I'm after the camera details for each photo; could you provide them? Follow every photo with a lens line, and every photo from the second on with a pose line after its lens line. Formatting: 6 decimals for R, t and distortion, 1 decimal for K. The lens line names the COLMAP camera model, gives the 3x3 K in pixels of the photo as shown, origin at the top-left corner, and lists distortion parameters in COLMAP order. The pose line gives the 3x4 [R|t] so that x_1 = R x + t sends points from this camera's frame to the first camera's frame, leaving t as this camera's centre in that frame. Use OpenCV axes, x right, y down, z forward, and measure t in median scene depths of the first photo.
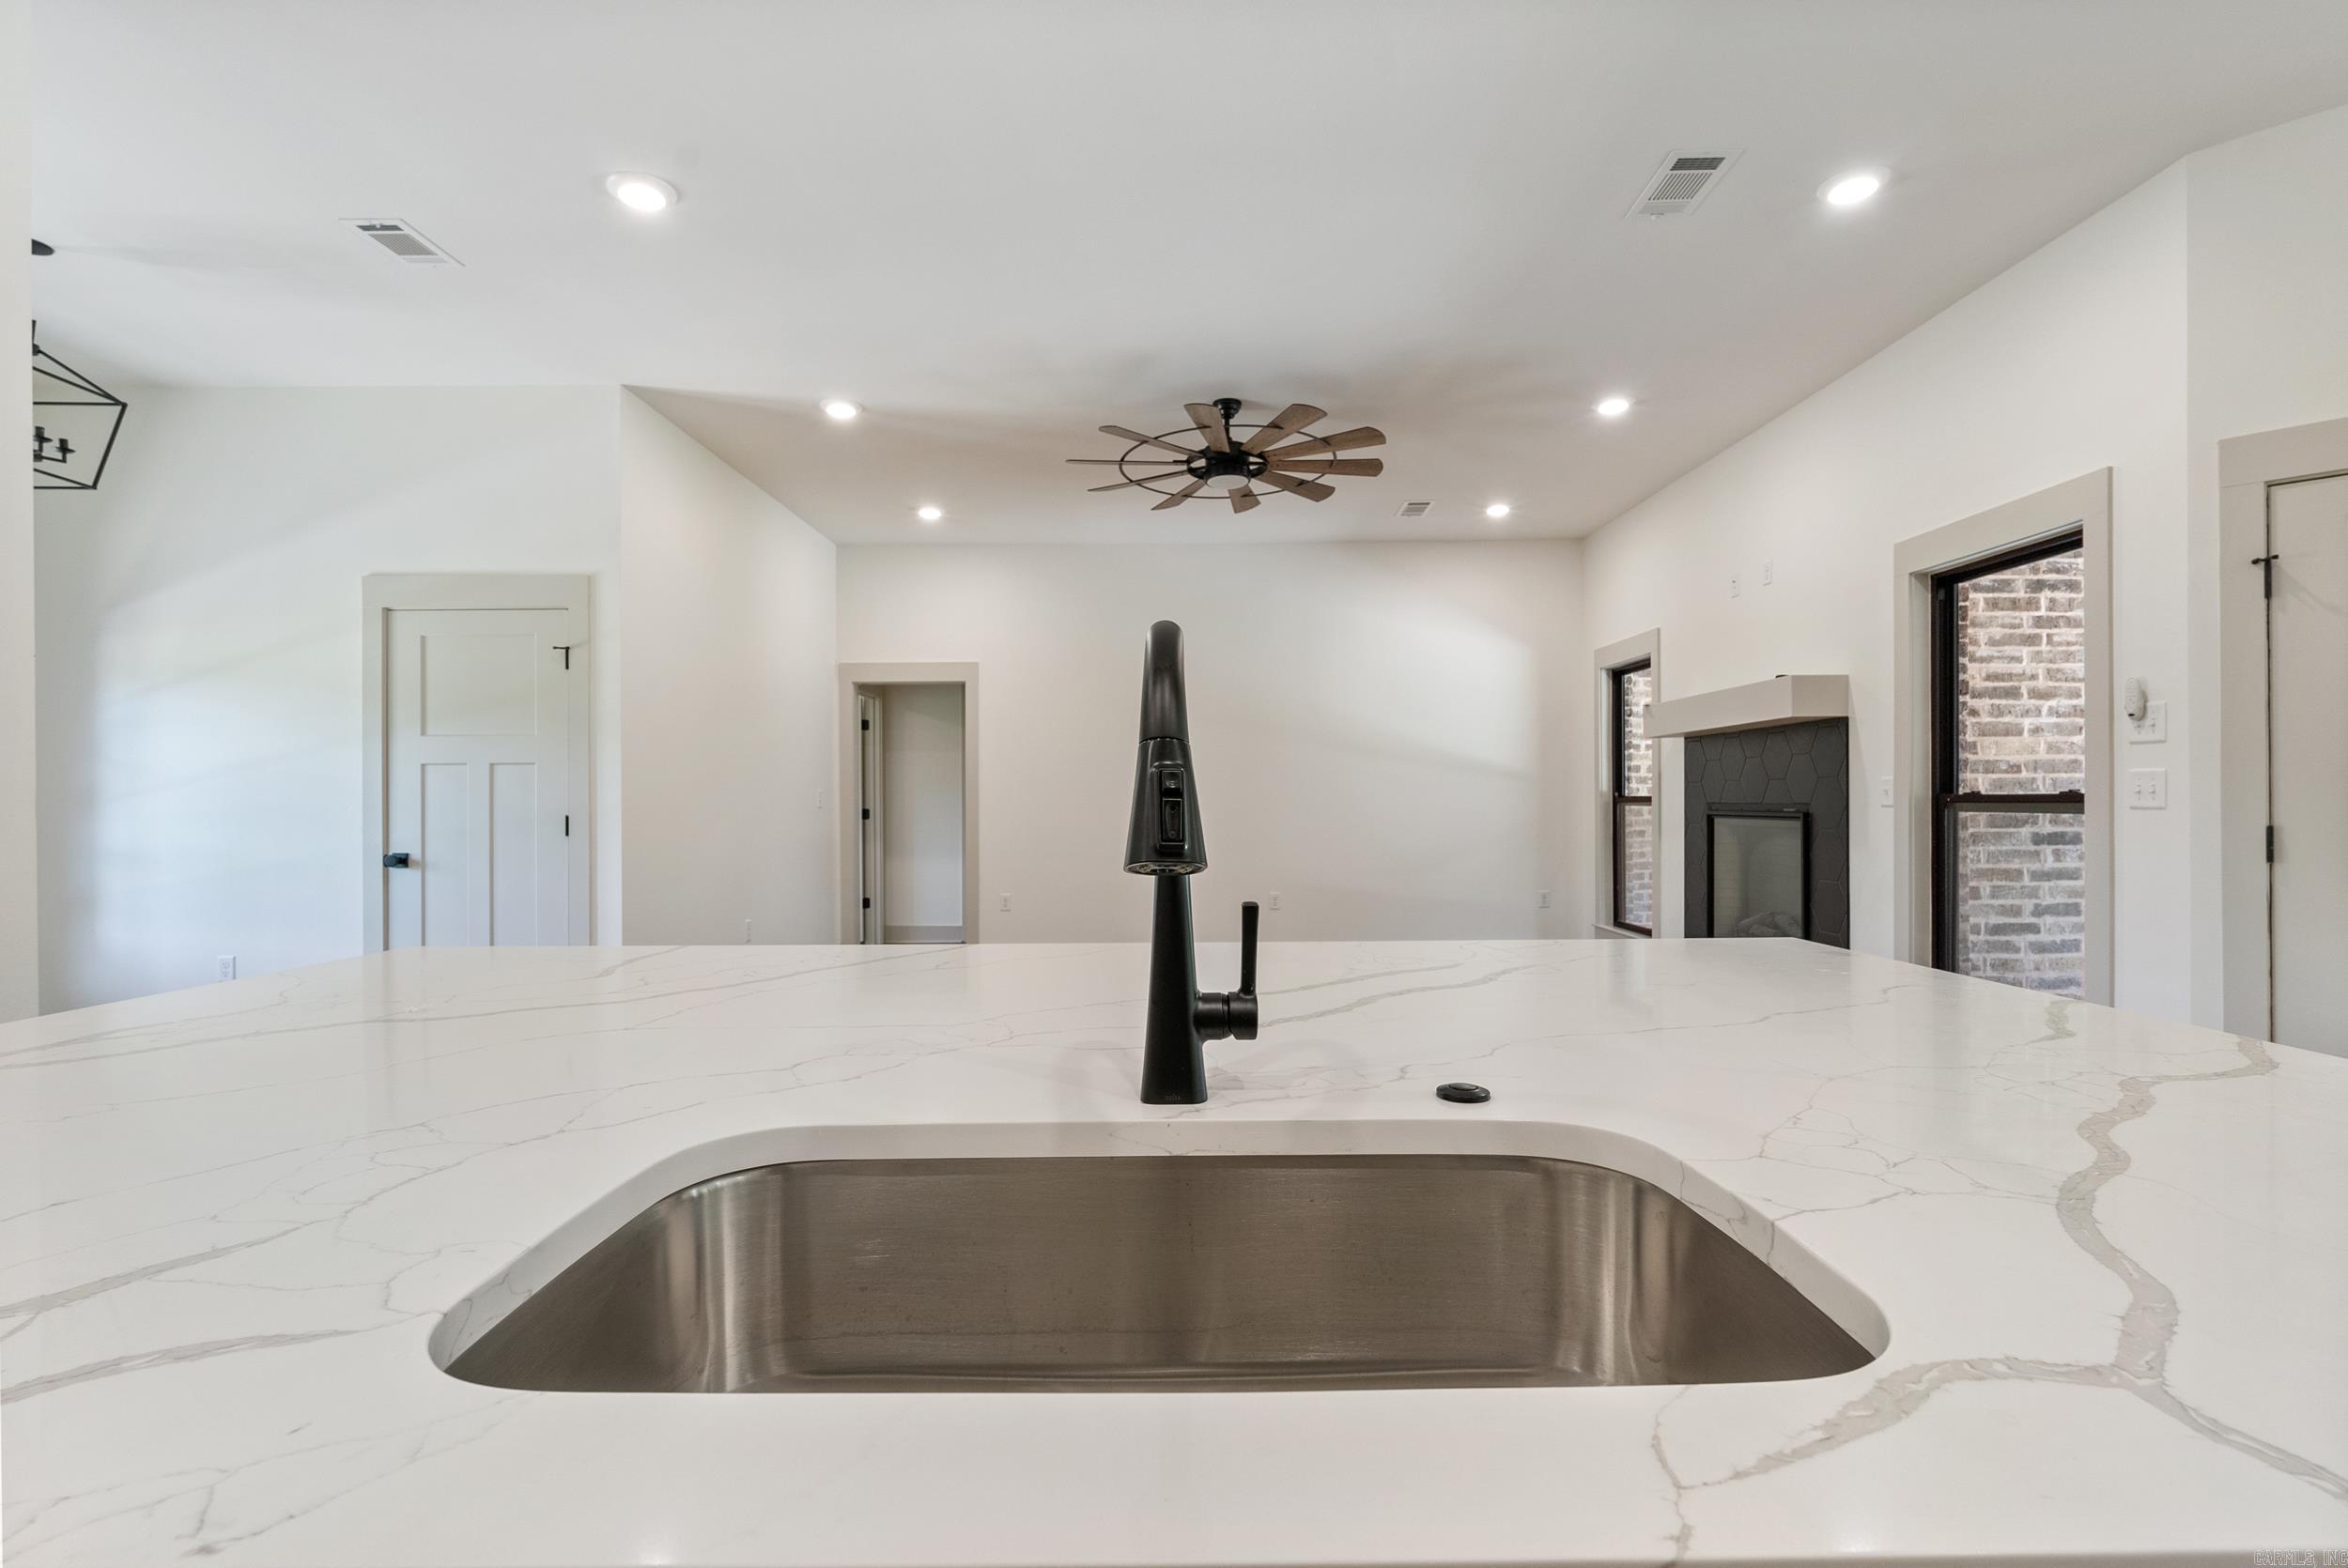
lens RADIAL K [[1043.3, 0, 1170.9], [0, 1043.3, 802.7], [0, 0, 1]] dist [-0.007038, 0.000709]
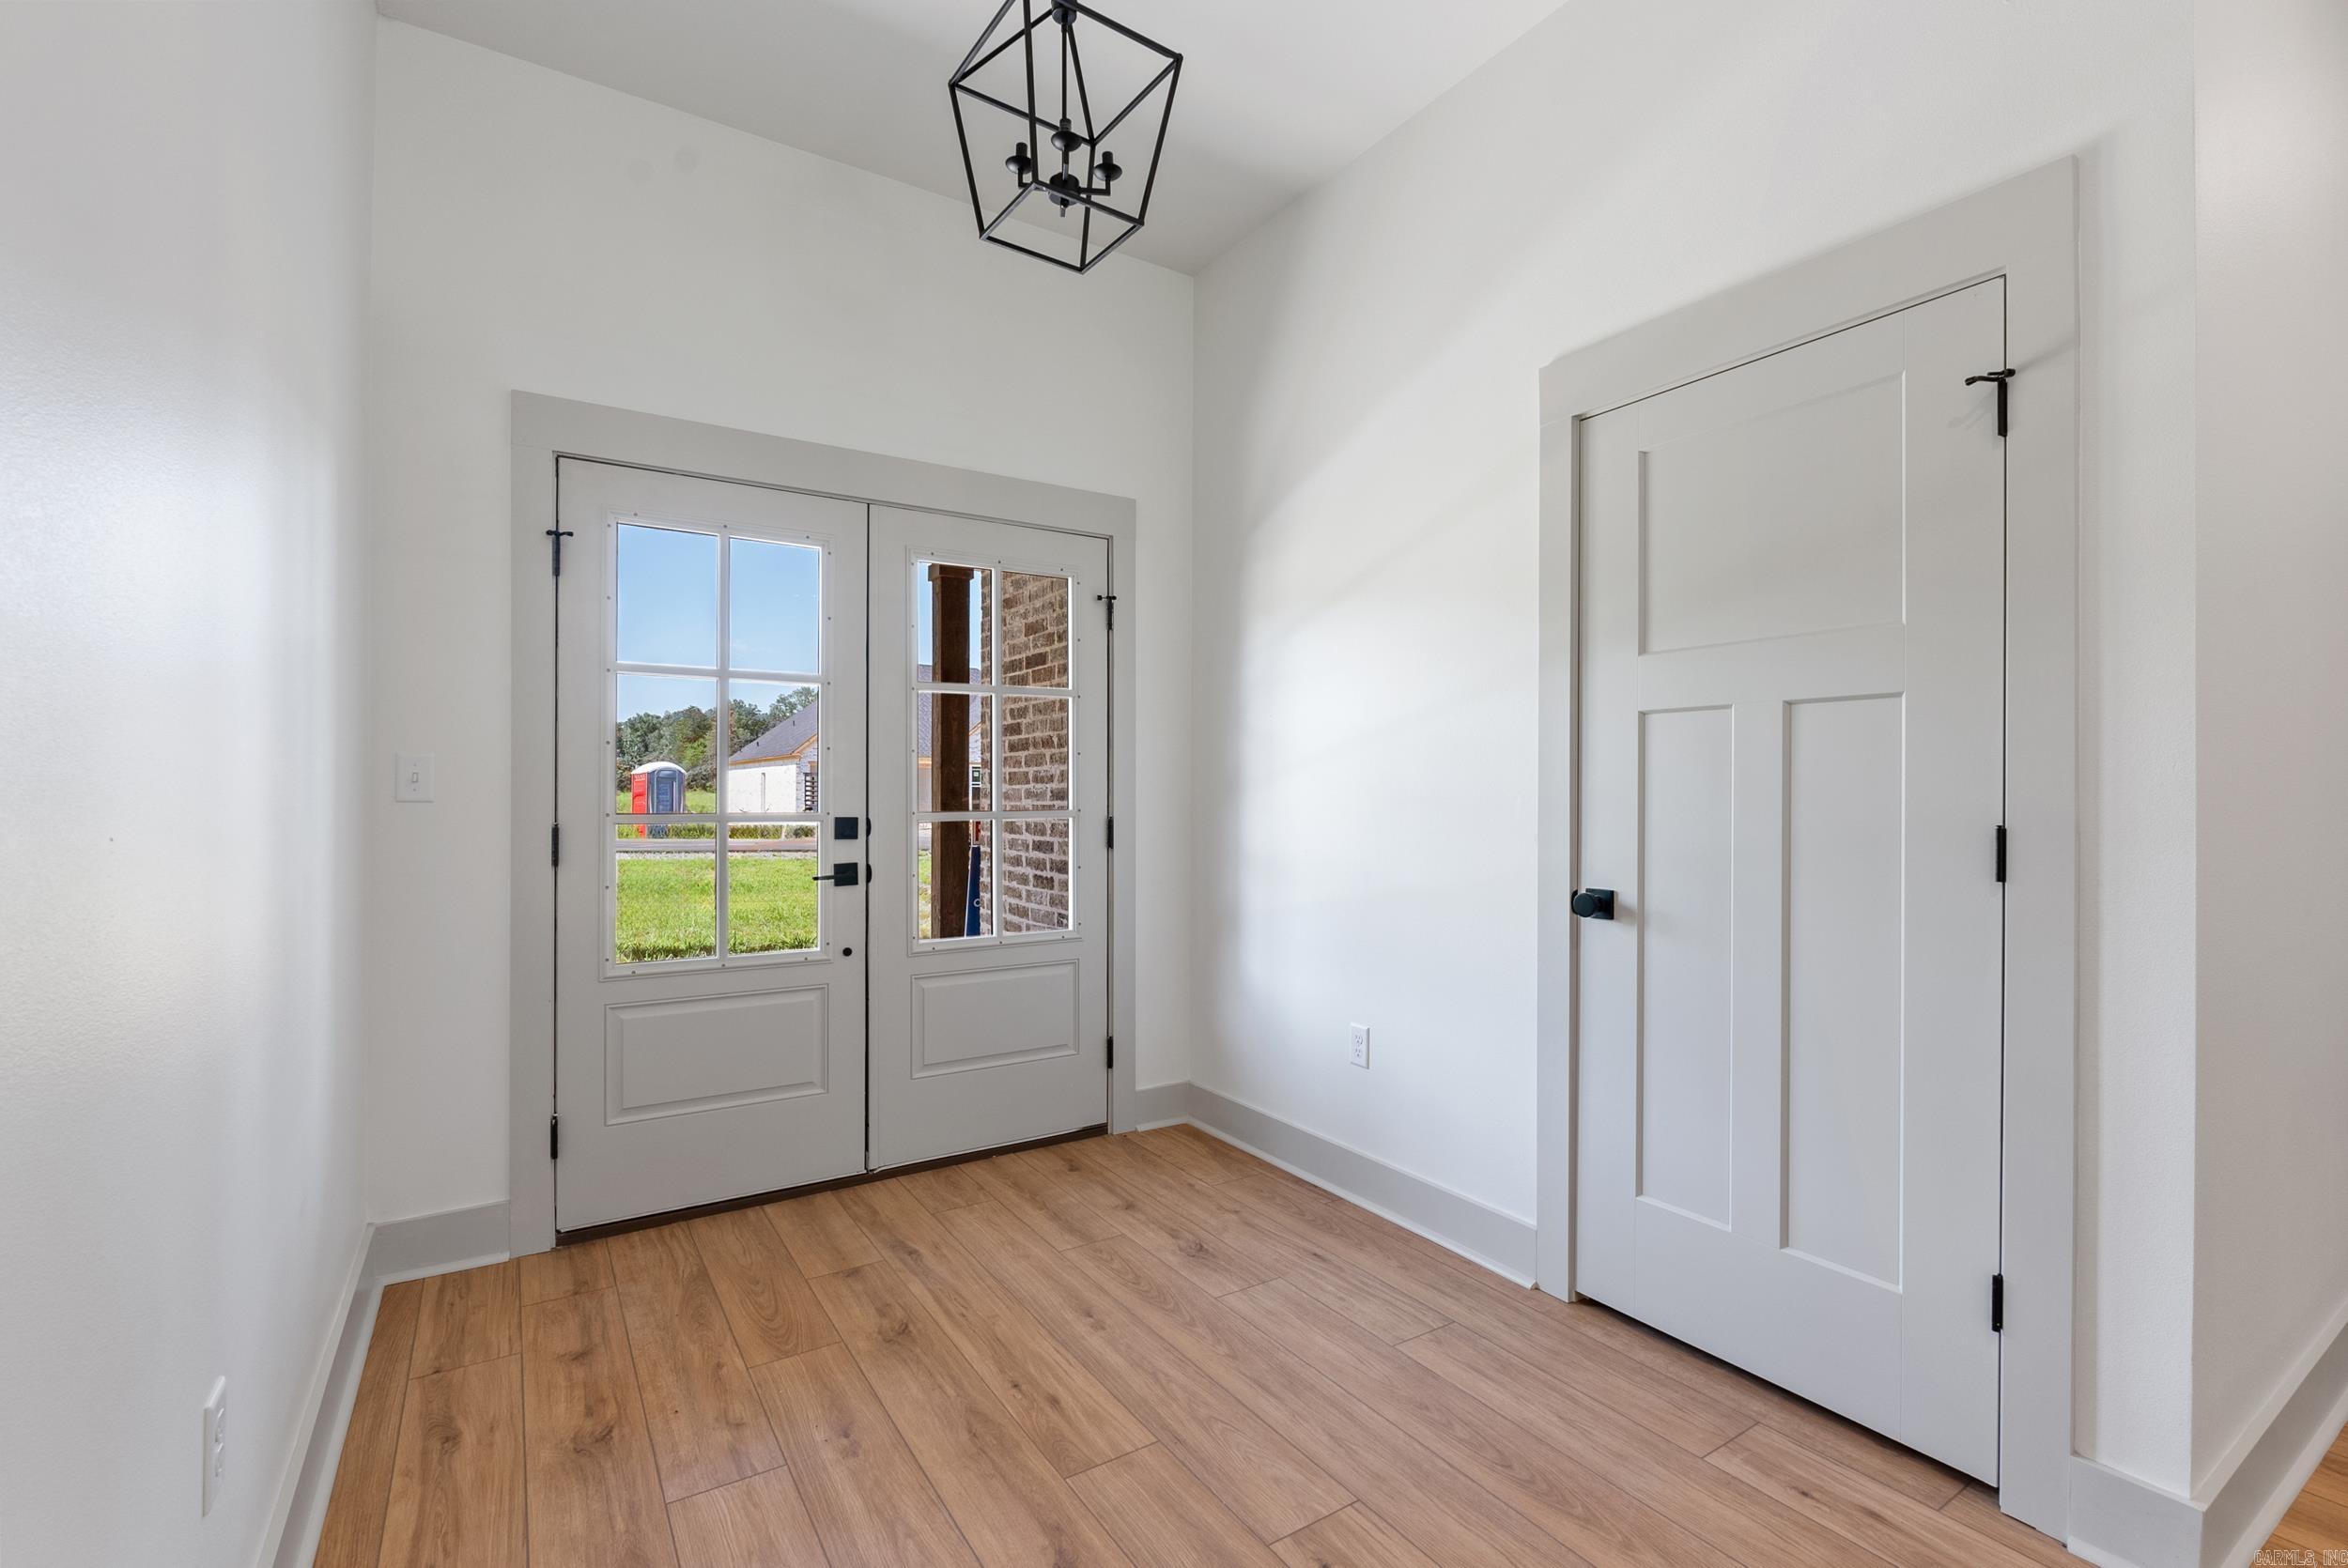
lens RADIAL K [[1043.3, 0, 1181.8], [0, 1043.3, 787.6], [0, 0, 1]] dist [-0.007038, 0.000709]
pose [[0.550798, 0.003818, -0.834630, -0.449016], [-0.008859, 0.999960, -0.001272, 0.001081], [0.834592, 0.008095, 0.550809, 0.574342]]
